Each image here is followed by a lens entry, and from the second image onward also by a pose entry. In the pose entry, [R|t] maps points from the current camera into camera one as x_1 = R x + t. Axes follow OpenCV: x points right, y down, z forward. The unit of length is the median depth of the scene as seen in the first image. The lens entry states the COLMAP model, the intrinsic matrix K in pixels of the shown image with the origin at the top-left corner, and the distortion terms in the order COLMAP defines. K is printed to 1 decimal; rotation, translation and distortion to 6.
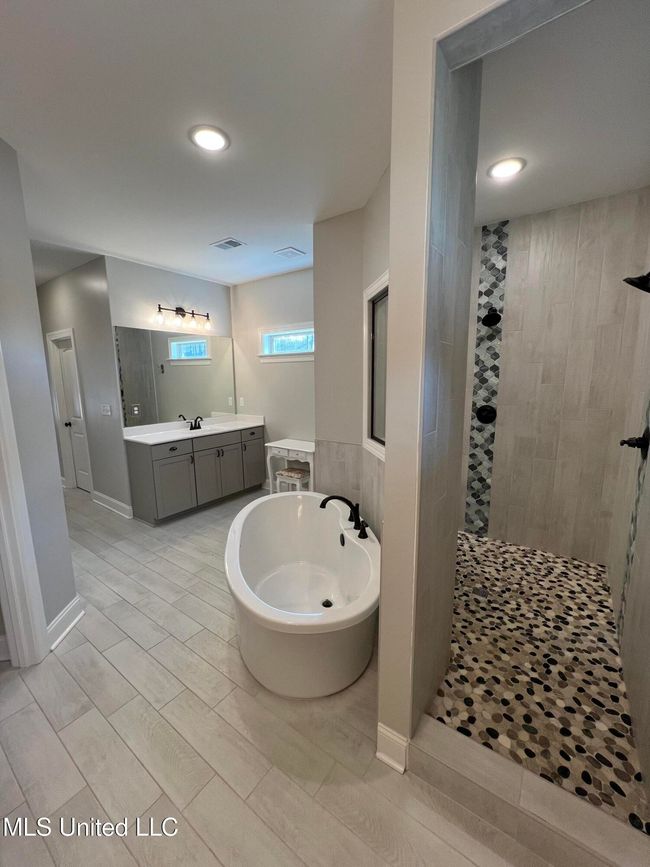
lens RADIAL K [[346.0, 0, 325.5], [0, 346.0, 434.2], [0, 0, 1]] dist [-0.003344, -0.000055]
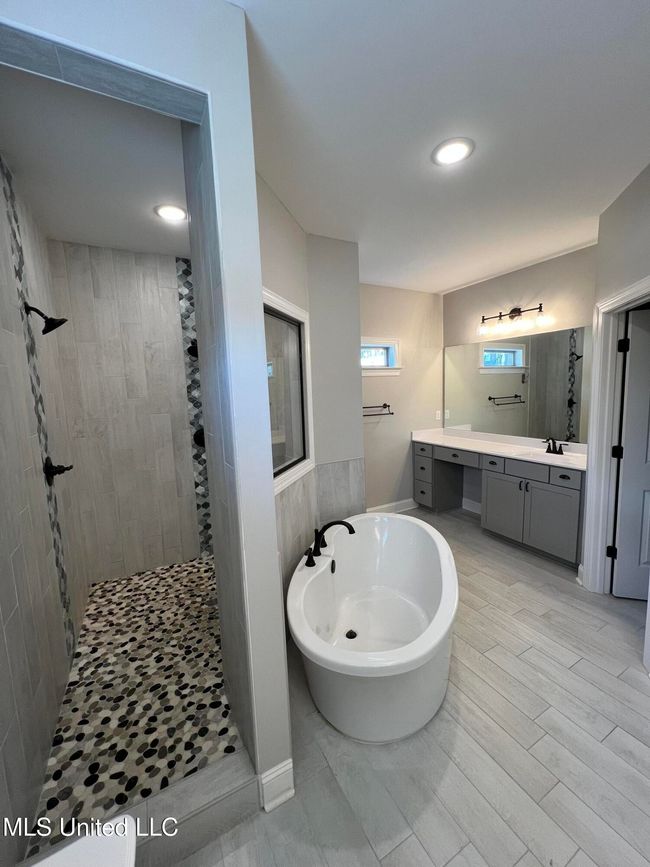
lens RADIAL K [[346.0, 0, 325.2], [0, 346.0, 432.2], [0, 0, 1]] dist [-0.003344, -0.000055]
pose [[-0.898288, -0.011106, 0.439266, -0.307610], [0.115658, 0.958453, 0.260751, -0.270408], [-0.423912, 0.285035, -0.859683, 1.517330]]
